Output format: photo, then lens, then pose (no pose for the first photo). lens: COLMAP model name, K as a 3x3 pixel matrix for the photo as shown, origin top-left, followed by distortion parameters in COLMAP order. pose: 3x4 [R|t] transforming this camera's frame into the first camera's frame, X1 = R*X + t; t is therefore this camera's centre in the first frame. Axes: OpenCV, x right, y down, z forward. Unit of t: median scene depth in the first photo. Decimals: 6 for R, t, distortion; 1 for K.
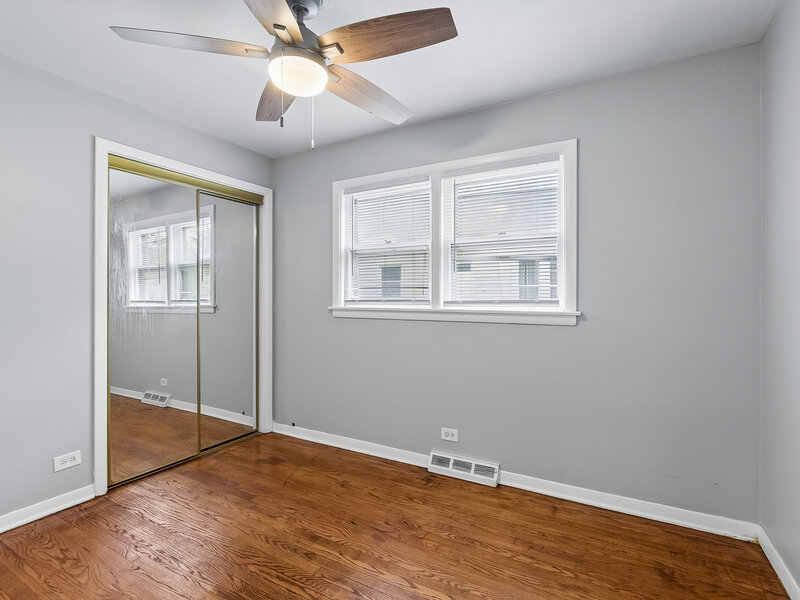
lens RADIAL K [[393.9, 0, 399.6], [0, 393.9, 305.1], [0, 0, 1]] dist [-0.000702, 0.000094]
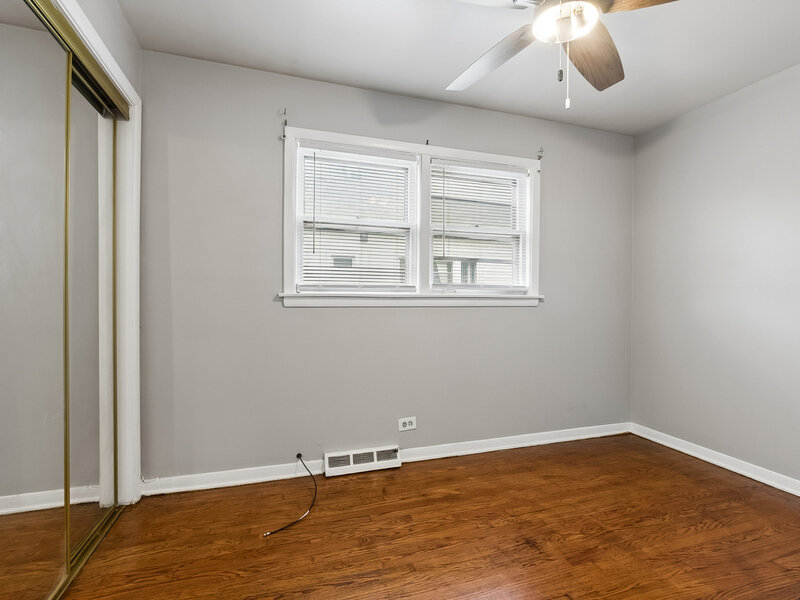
lens RADIAL K [[399.8, 0, 399.5], [0, 399.8, 291.2], [0, 0, 1]] dist [-0.003048, -0.000351]
pose [[0.673324, -0.002276, 0.739344, -0.581663], [-0.004169, 0.999968, 0.006874, -0.005337], [-0.739335, -0.007711, 0.673293, 0.330799]]
